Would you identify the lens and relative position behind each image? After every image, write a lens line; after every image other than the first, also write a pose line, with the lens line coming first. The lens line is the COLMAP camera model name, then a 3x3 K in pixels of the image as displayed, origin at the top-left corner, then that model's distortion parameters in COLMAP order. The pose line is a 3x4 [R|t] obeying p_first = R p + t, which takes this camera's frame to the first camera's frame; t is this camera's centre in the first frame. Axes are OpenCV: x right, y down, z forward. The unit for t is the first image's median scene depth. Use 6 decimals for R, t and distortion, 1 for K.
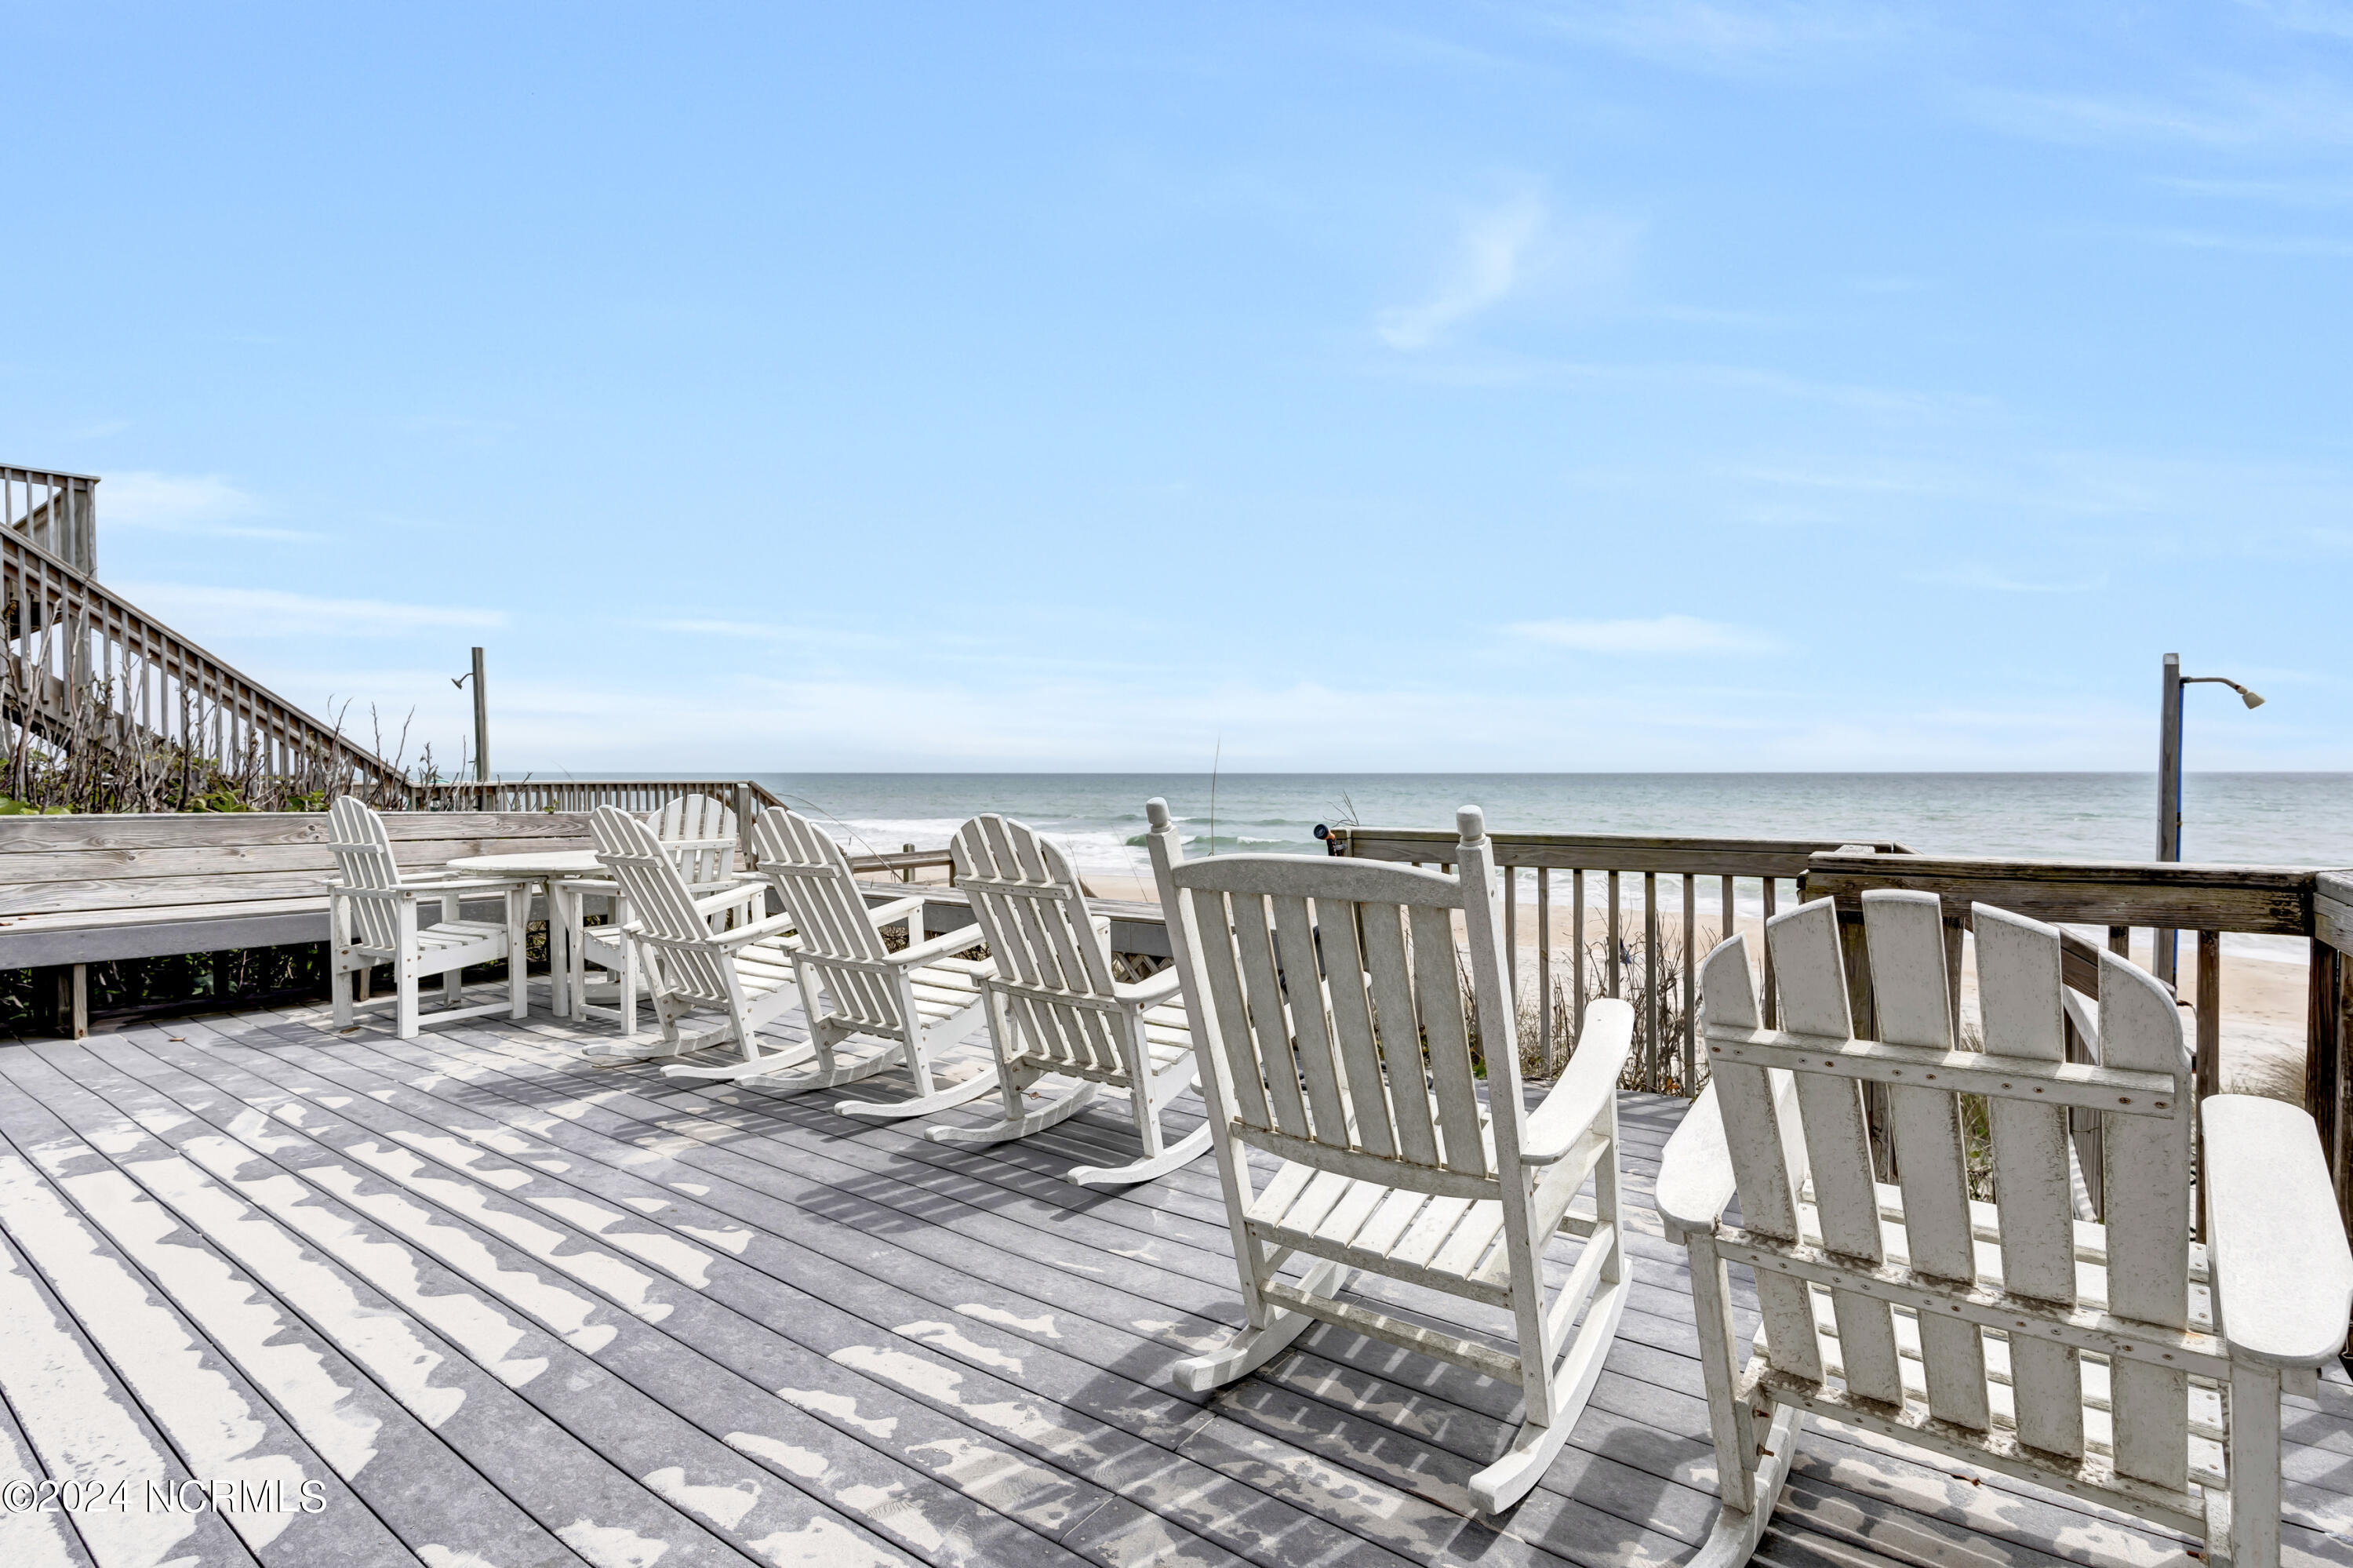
lens RADIAL K [[1159.4, 0, 1189.4], [0, 1159.4, 786.6], [0, 0, 1]] dist [0.008296, -0.001431]
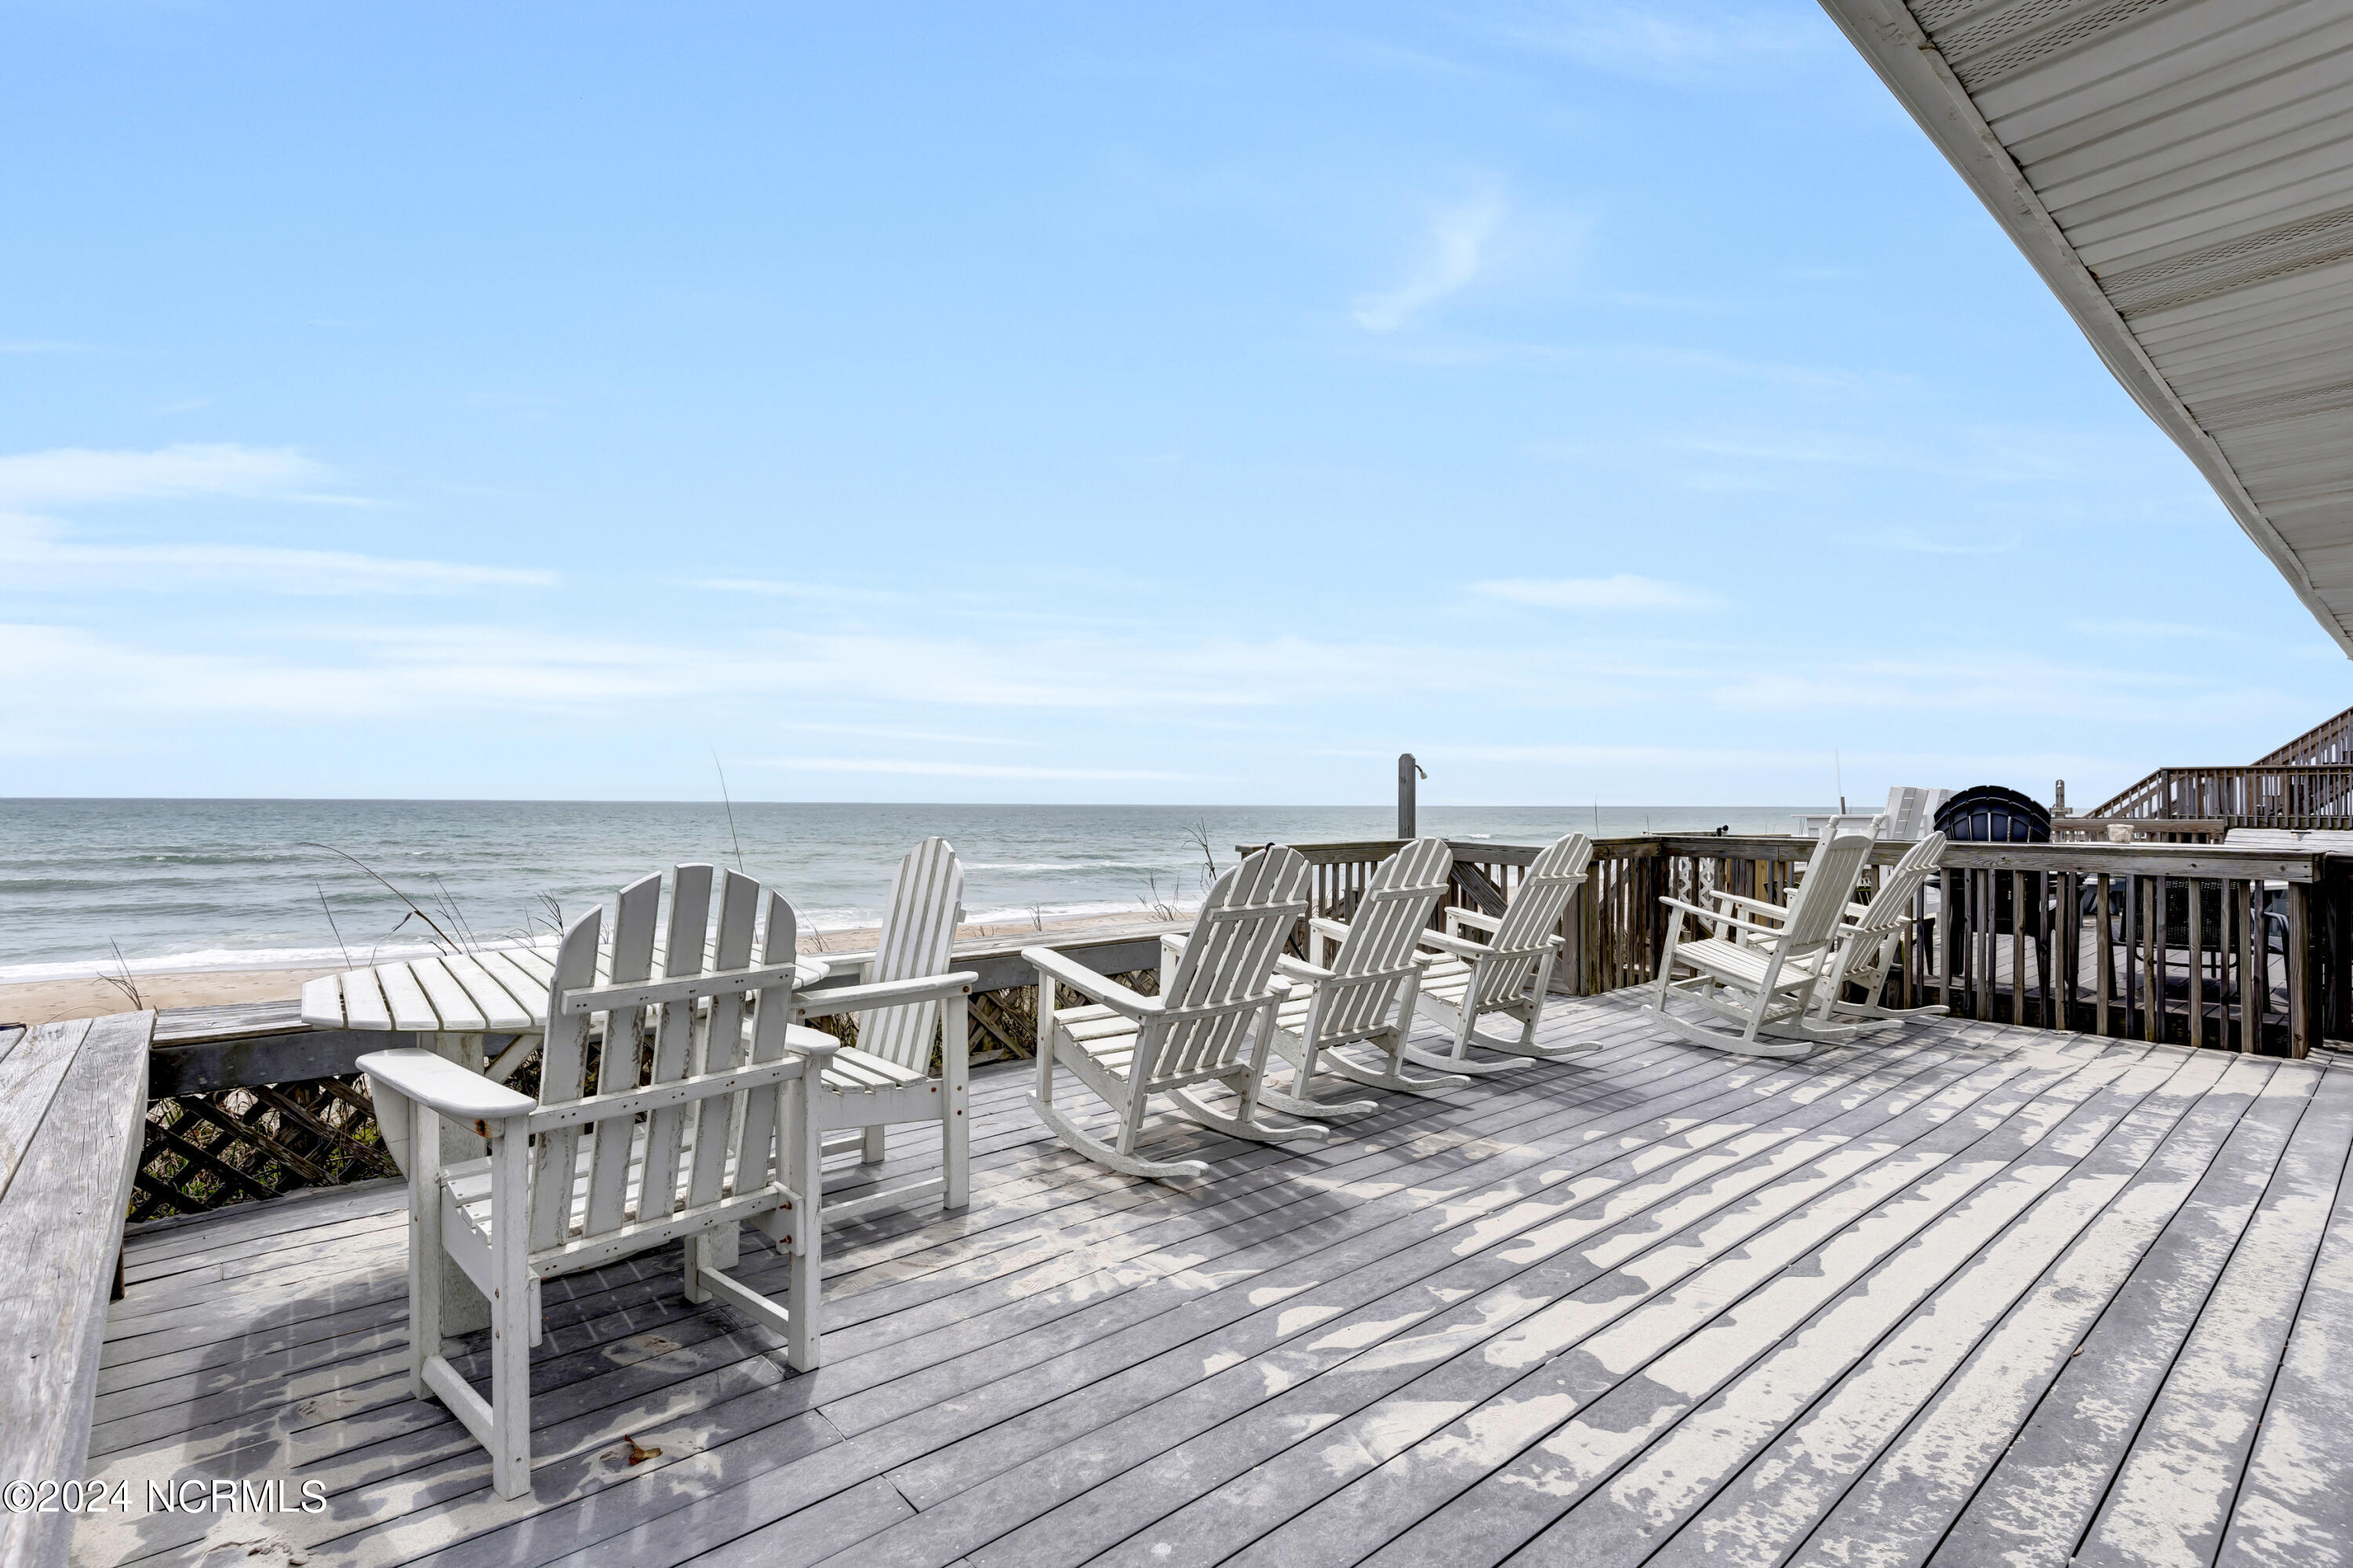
lens RADIAL K [[1159.4, 0, 1158.7], [0, 1159.4, 785.3], [0, 0, 1]] dist [0.008296, -0.001431]
pose [[0.193309, 0.014636, 0.981029, -1.764442], [0.007956, 0.999832, -0.016484, -0.020827], [-0.981106, 0.010992, 0.193160, 1.207831]]
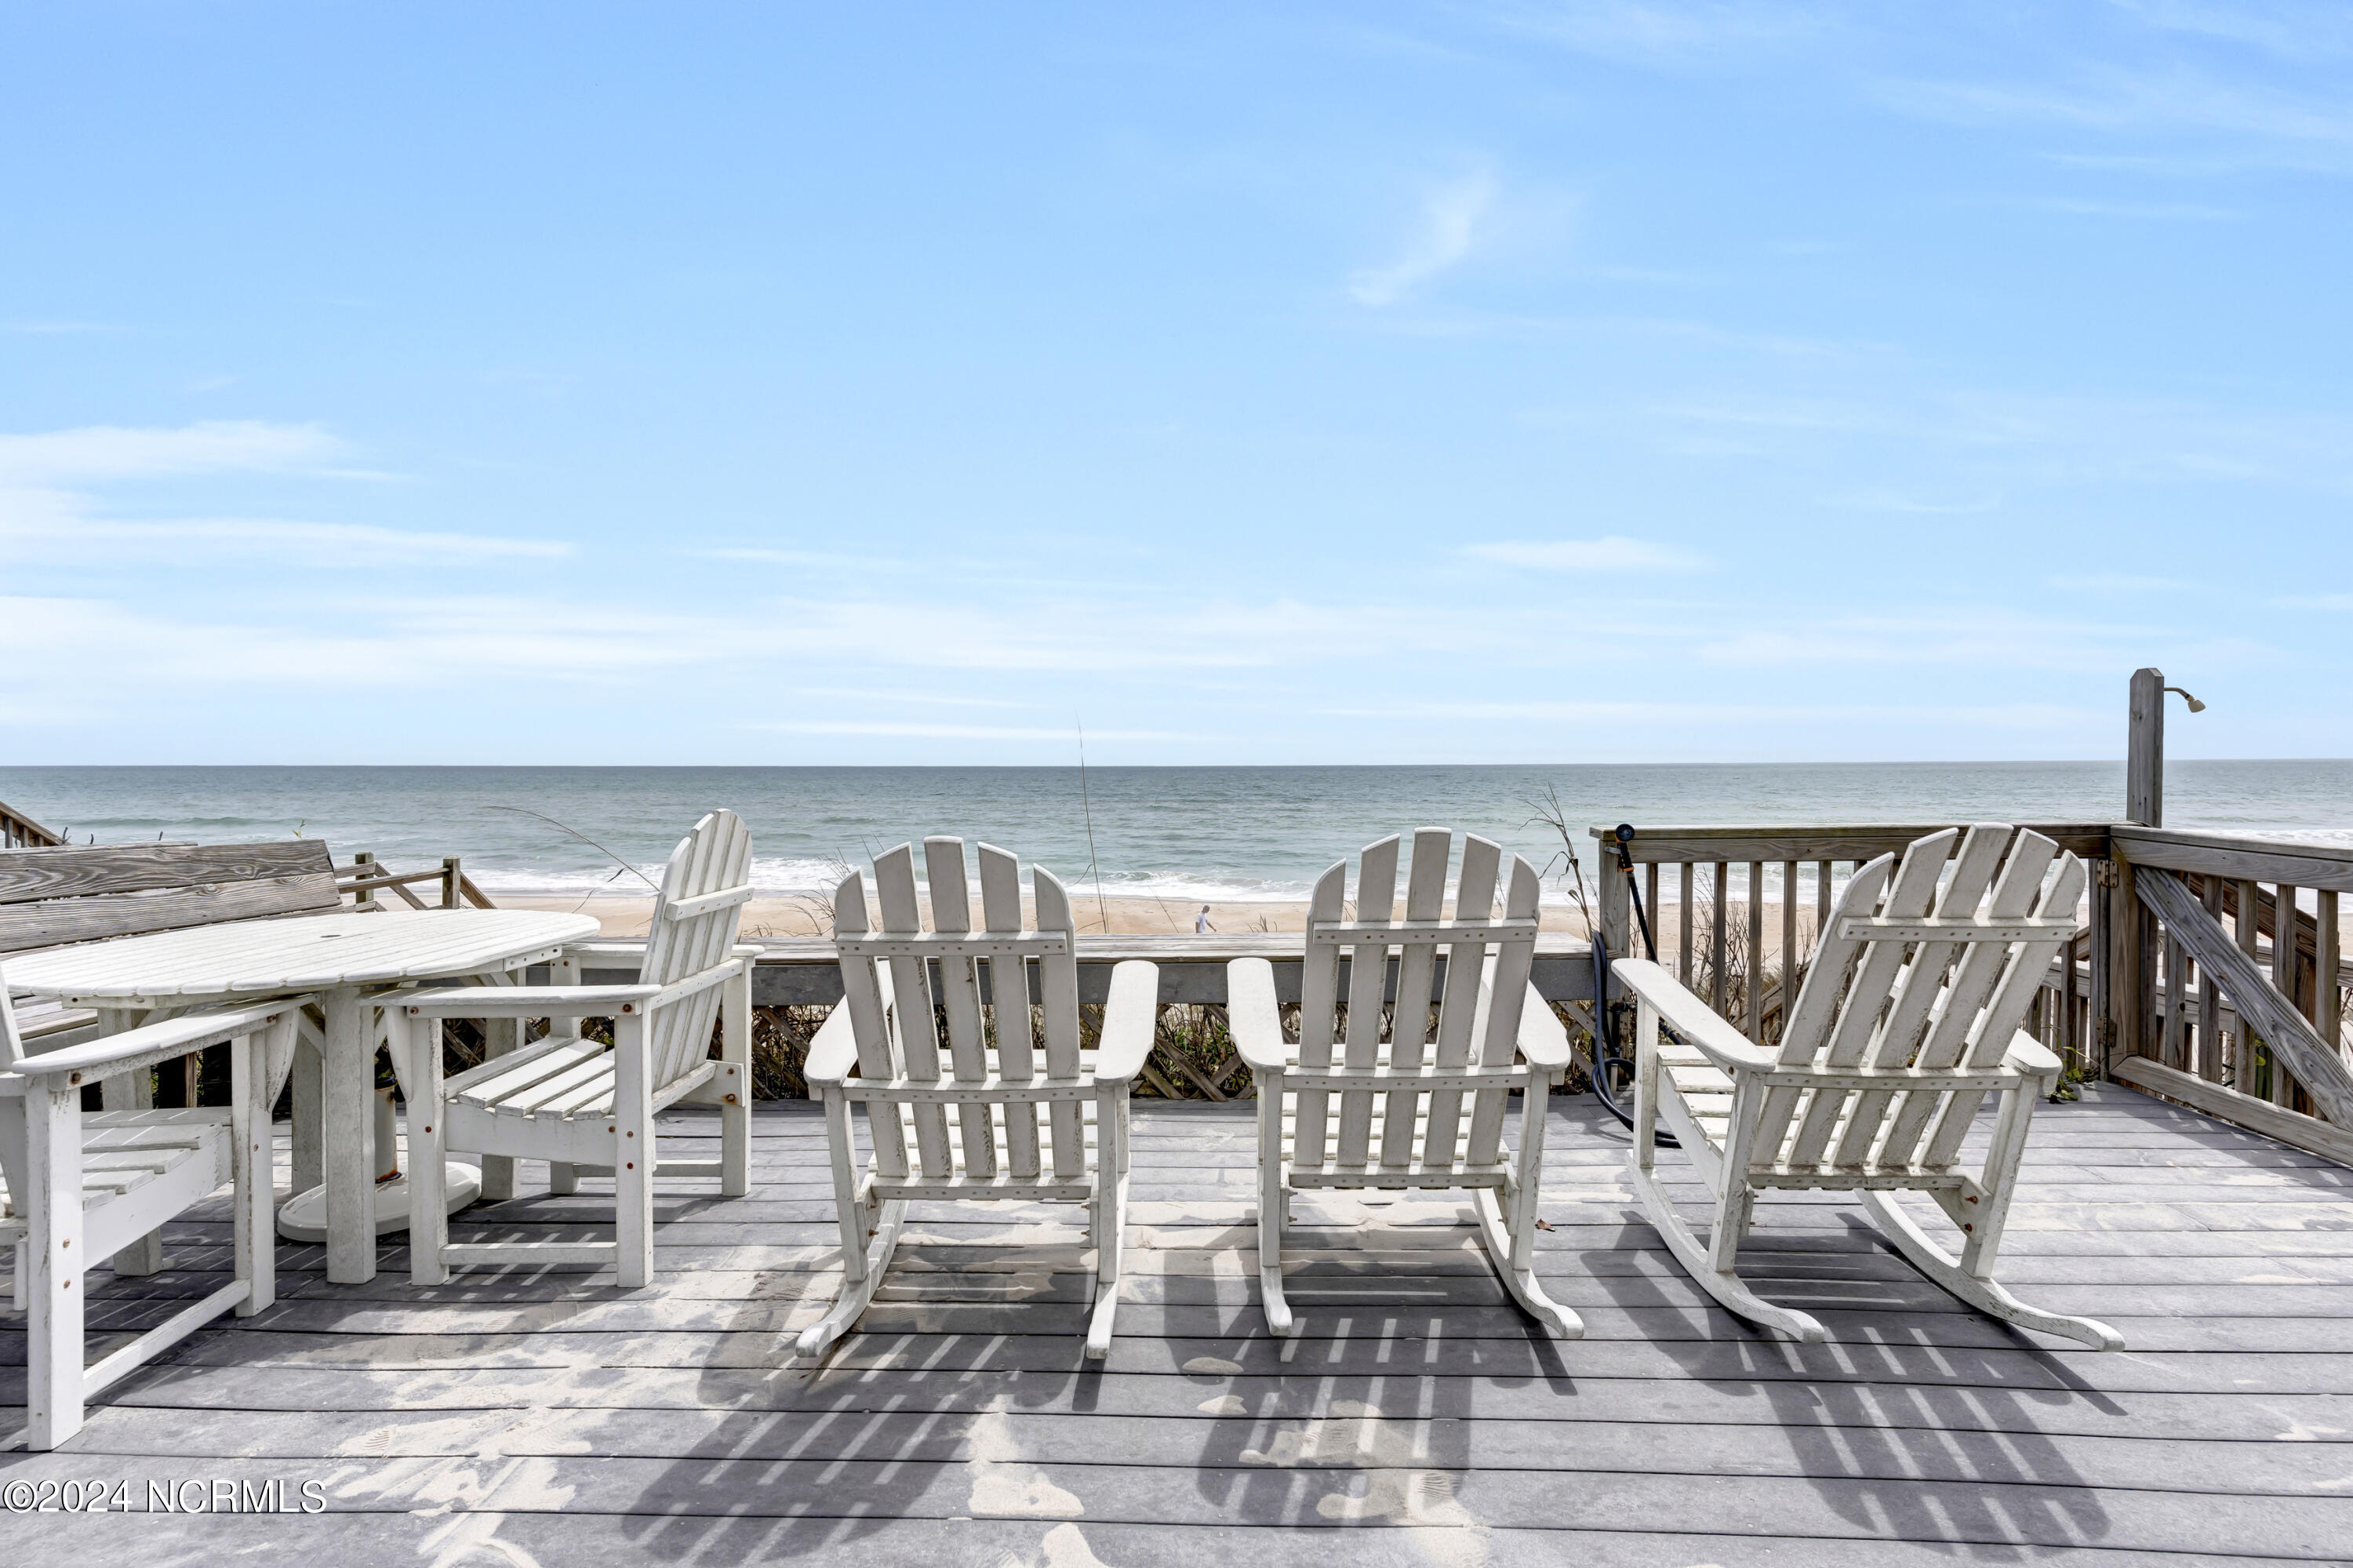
lens RADIAL K [[1159.4, 0, 1228.5], [0, 1159.4, 730.4], [0, 0, 1]] dist [0.008296, -0.001431]
pose [[0.811102, 0.027266, 0.584269, -0.873059], [0.004524, 0.998591, -0.052881, 0.017041], [-0.584887, 0.045535, 0.809835, 0.699634]]
